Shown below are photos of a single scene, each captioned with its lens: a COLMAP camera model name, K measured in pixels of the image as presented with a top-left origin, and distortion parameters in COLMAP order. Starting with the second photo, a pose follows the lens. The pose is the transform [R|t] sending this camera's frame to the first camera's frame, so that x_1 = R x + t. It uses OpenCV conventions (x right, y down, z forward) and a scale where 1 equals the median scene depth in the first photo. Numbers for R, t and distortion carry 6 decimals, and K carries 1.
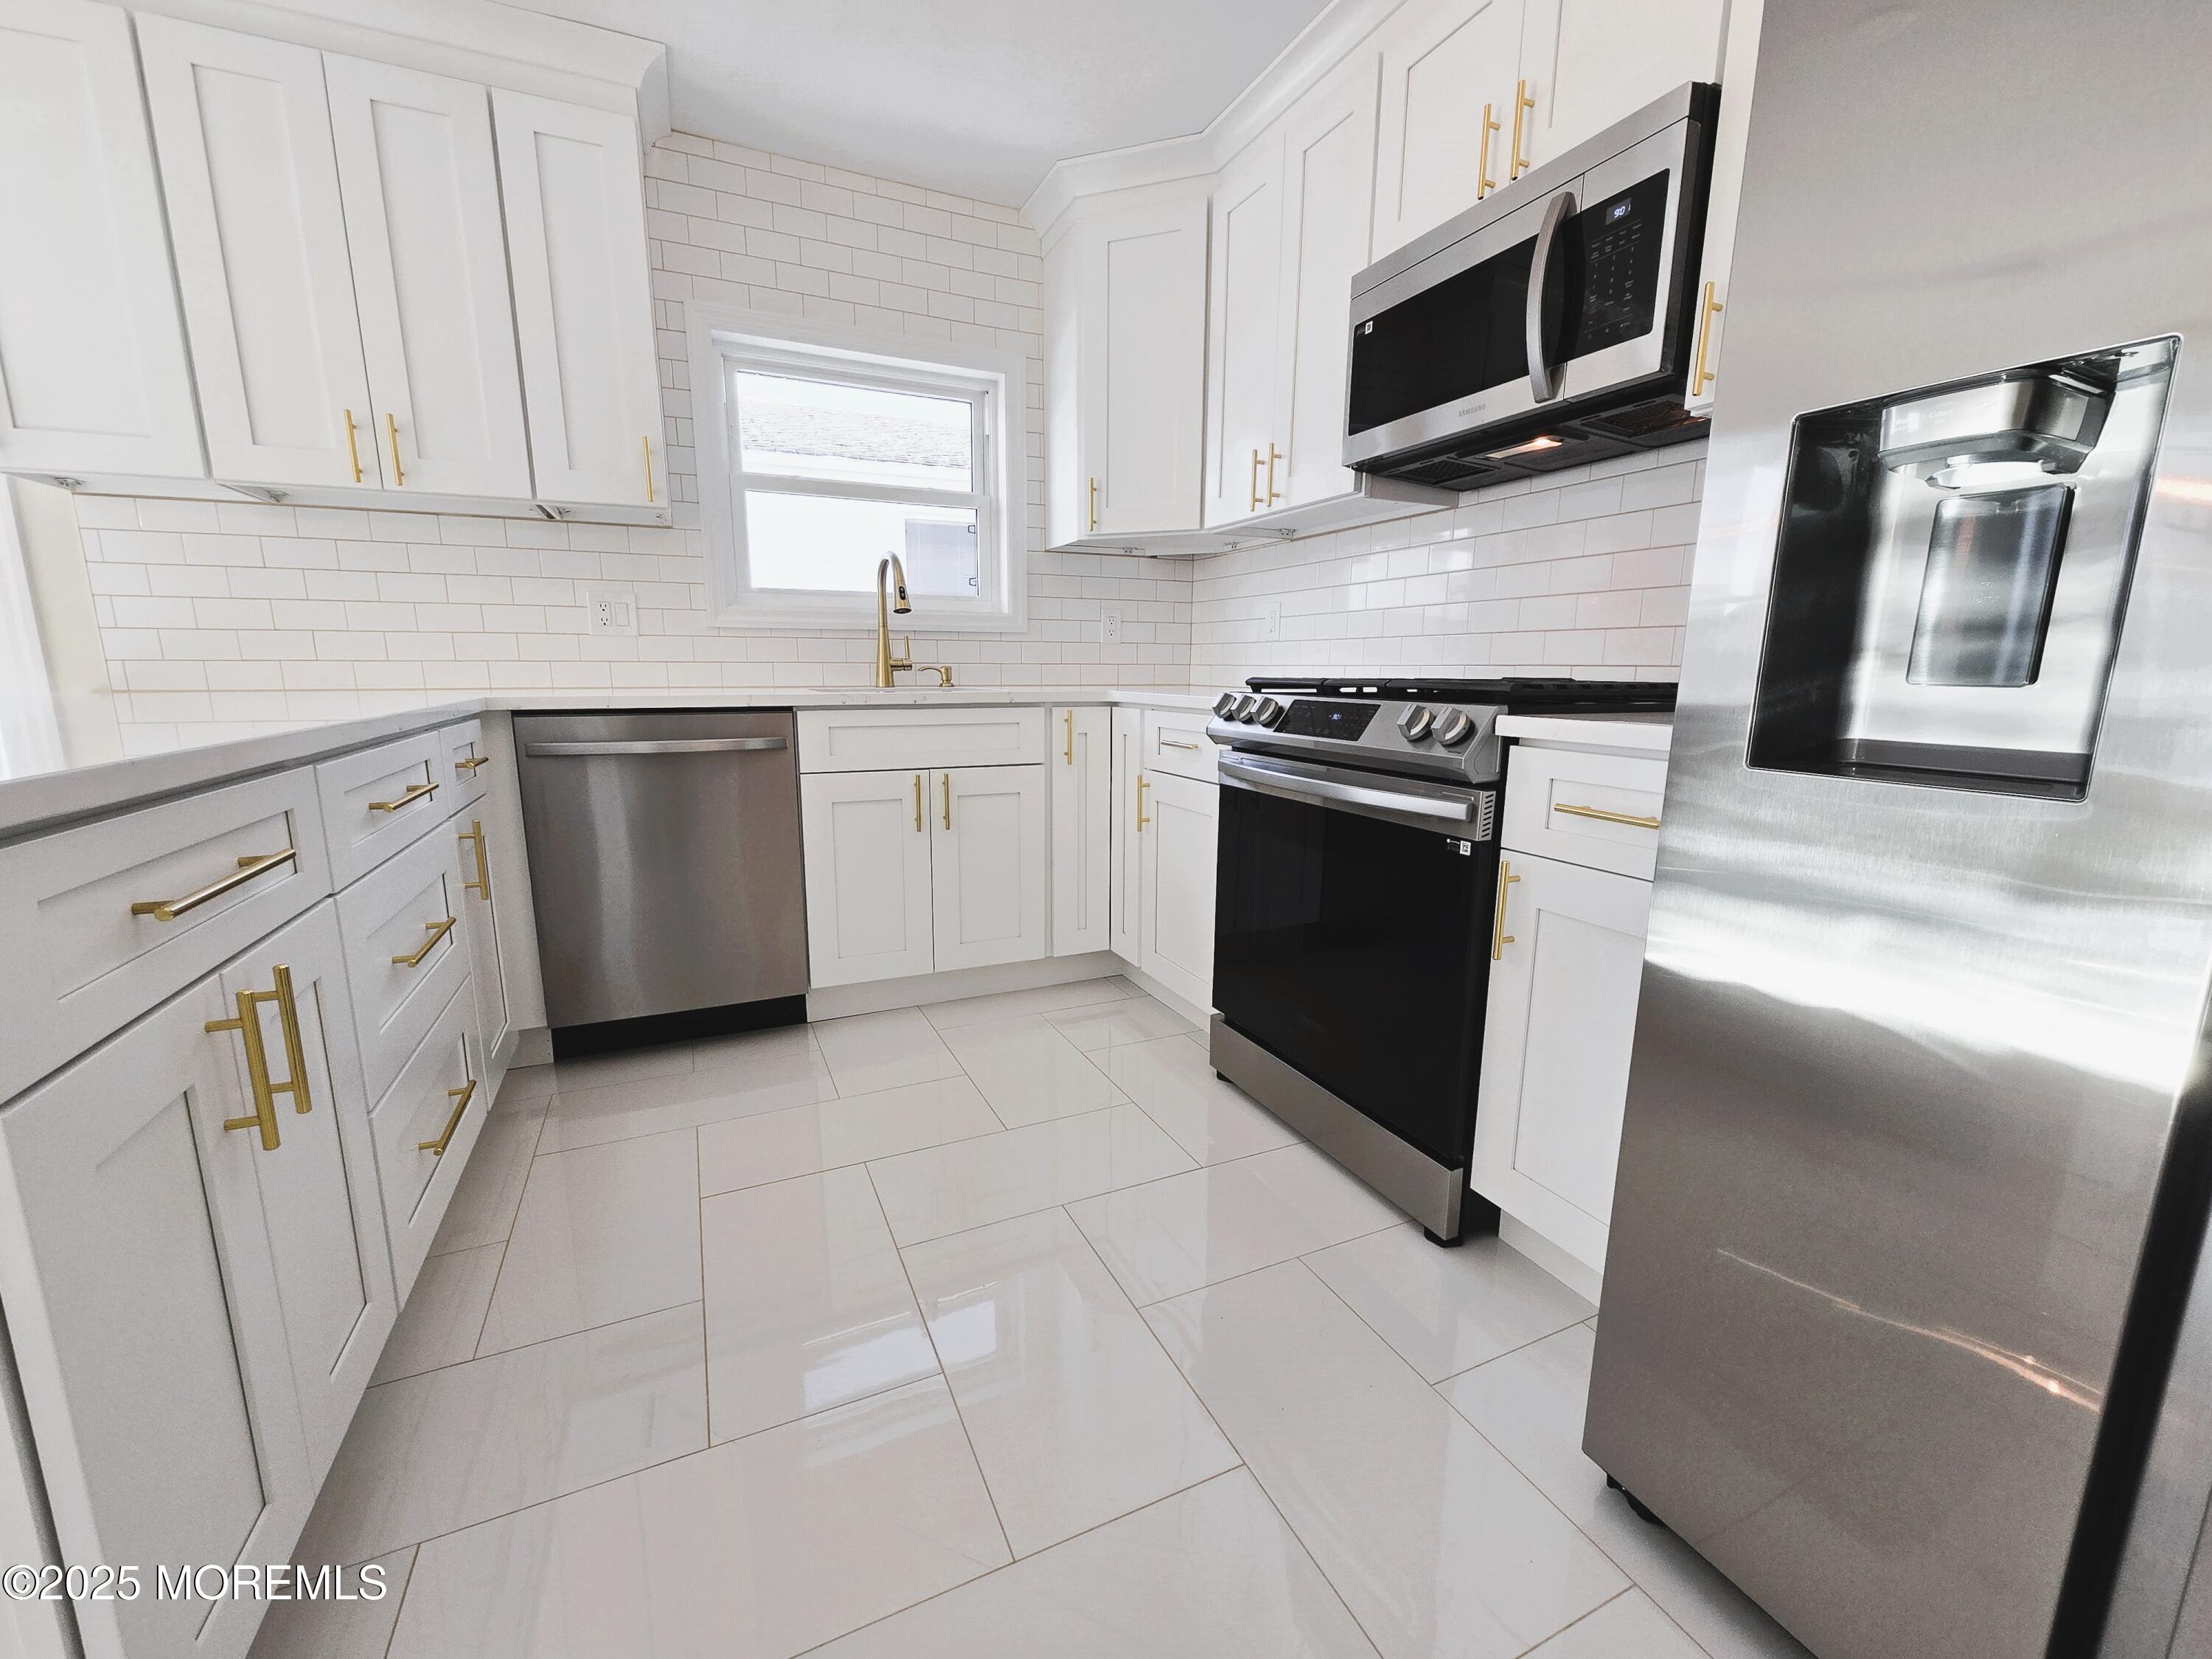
lens RADIAL K [[906.4, 0, 1106.0], [0, 906.4, 829.5], [0, 0, 1]] dist [0.016591, -0.011149]
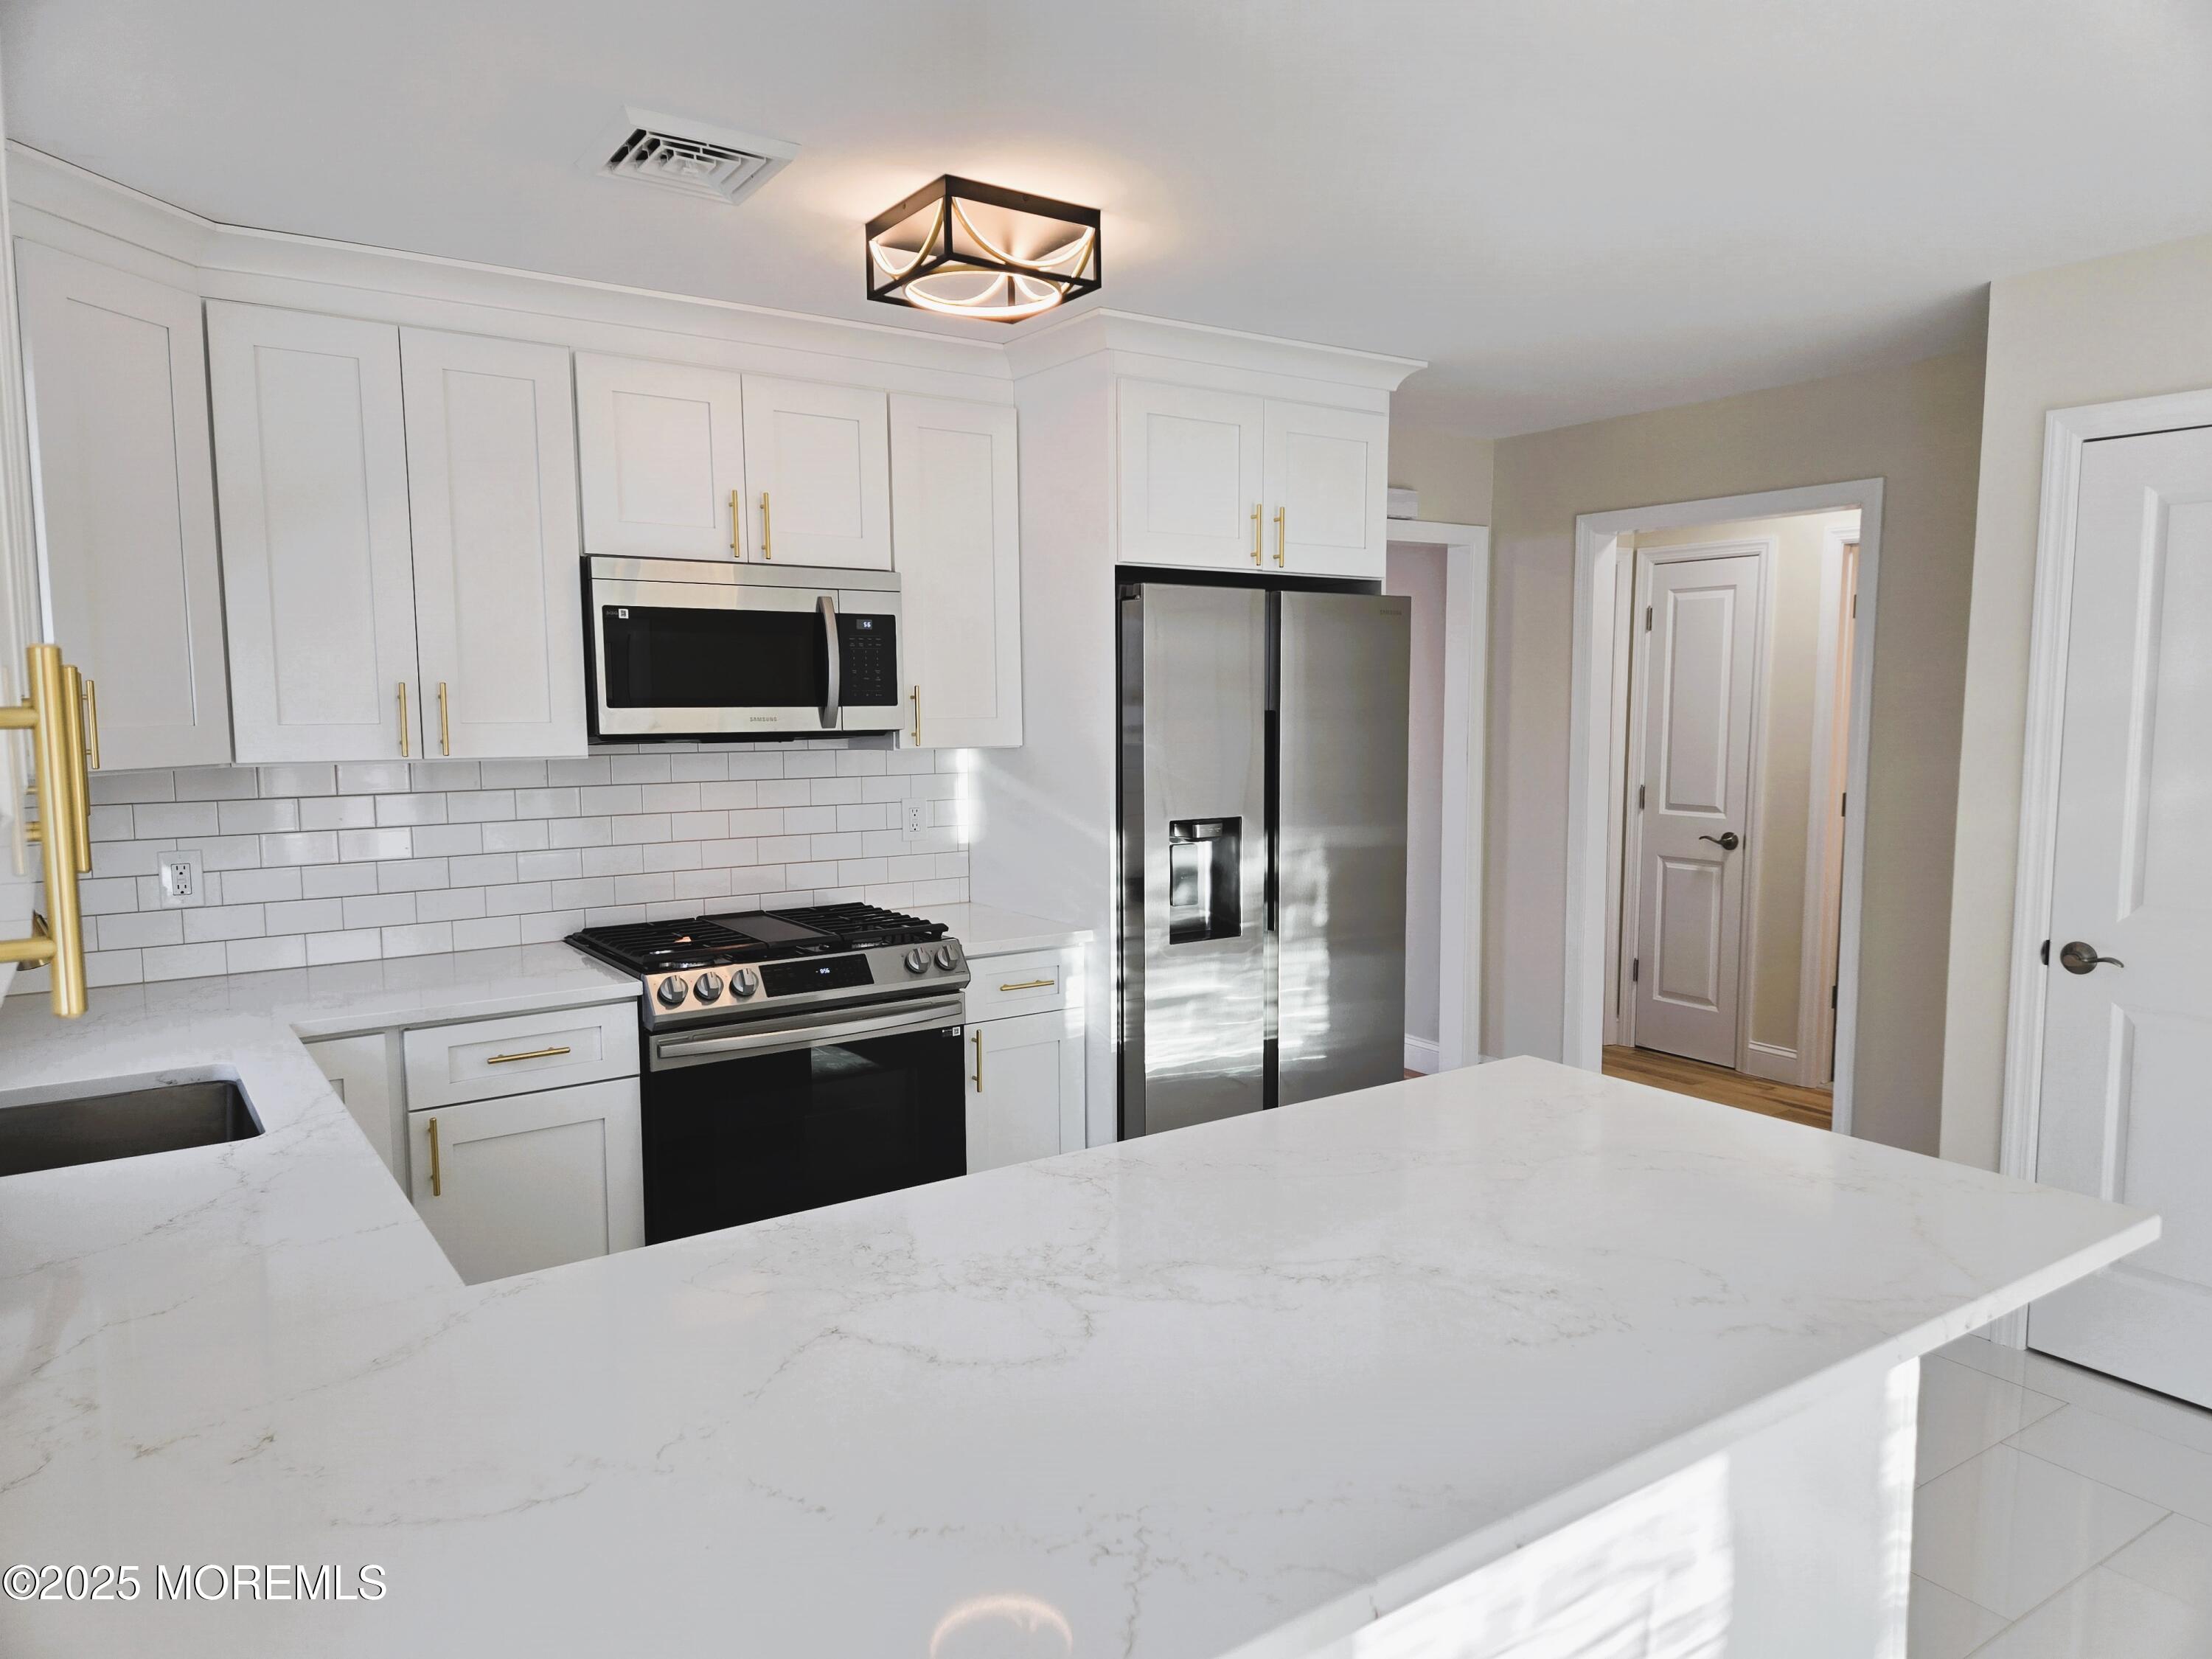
lens RADIAL K [[1471.8, 0, 1122.8], [0, 1471.8, 833.9], [0, 0, 1]] dist [0.084156, -0.063267]
pose [[-0.174912, -0.098019, 0.979693, -1.292328], [0.180969, 0.974879, 0.129847, -0.361370], [-0.967810, 0.200006, -0.152780, 0.647102]]
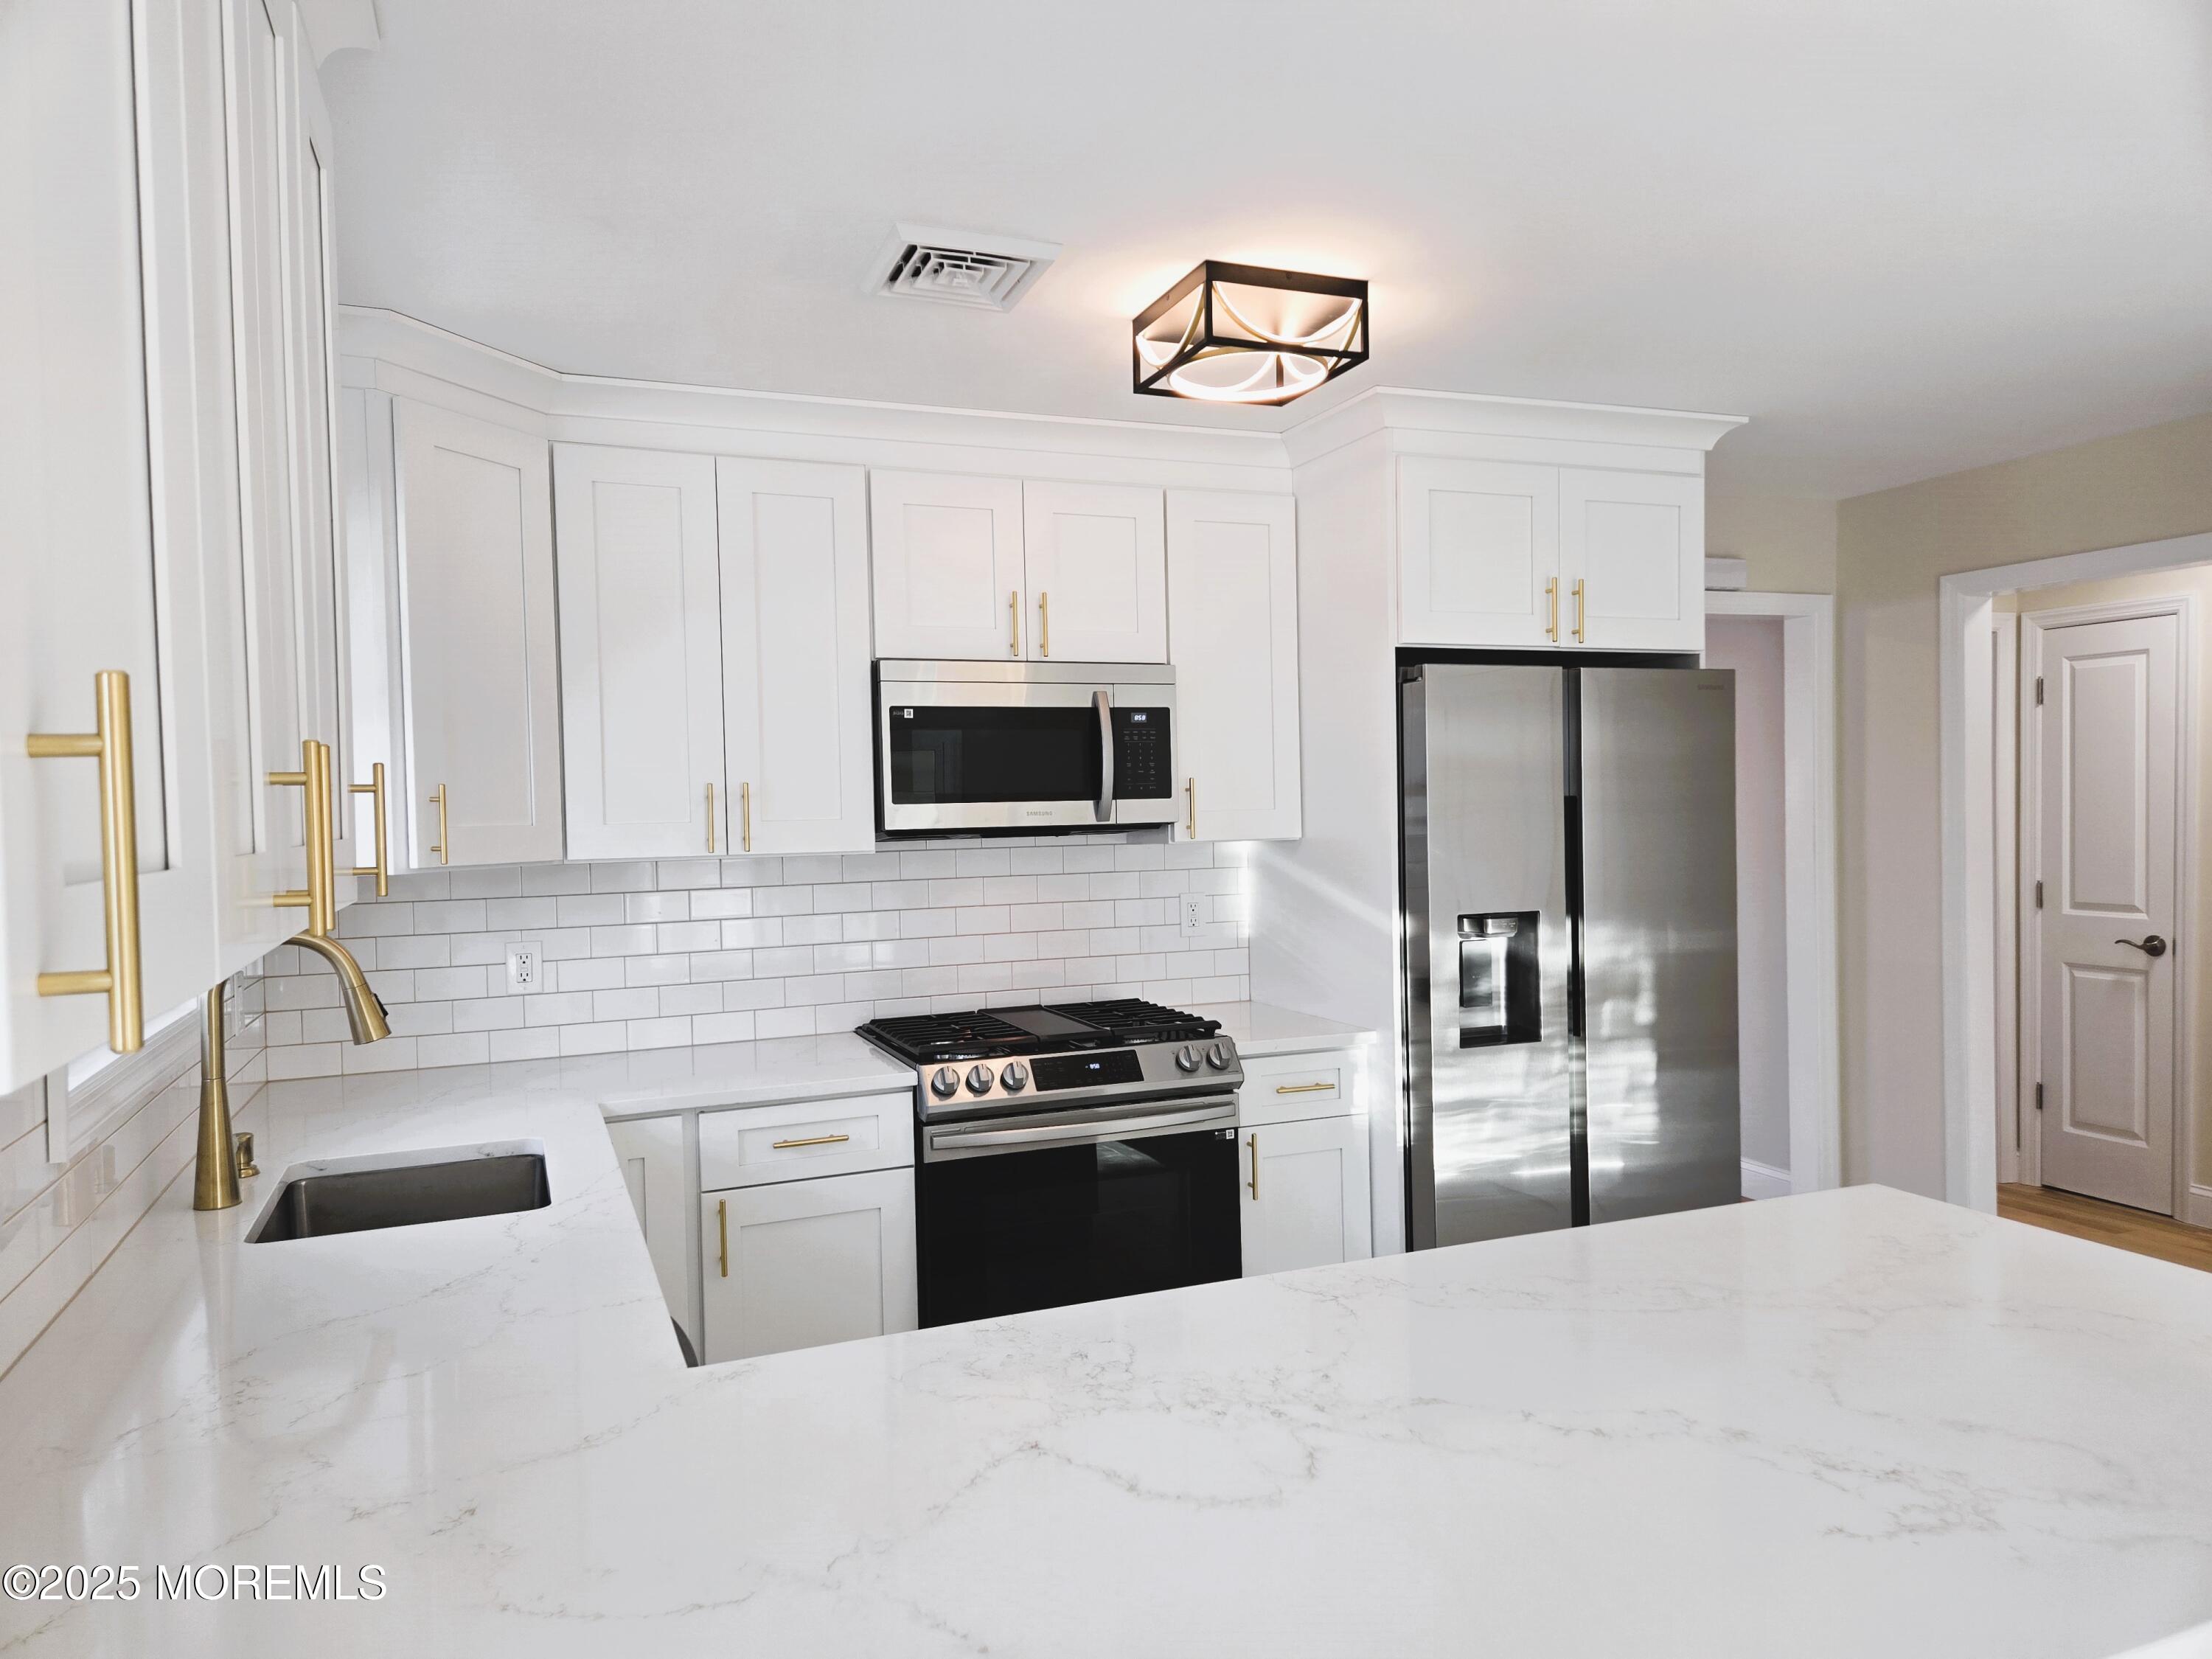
lens RADIAL K [[1474.7, 0, 1103.9], [0, 1474.7, 839.6], [0, 0, 1]] dist [0.093707, -0.079157]
pose [[0.047787, -0.030176, 0.998402, -1.250747], [0.201657, 0.979253, 0.019945, -0.335628], [-0.978290, 0.200381, 0.052881, 0.607107]]
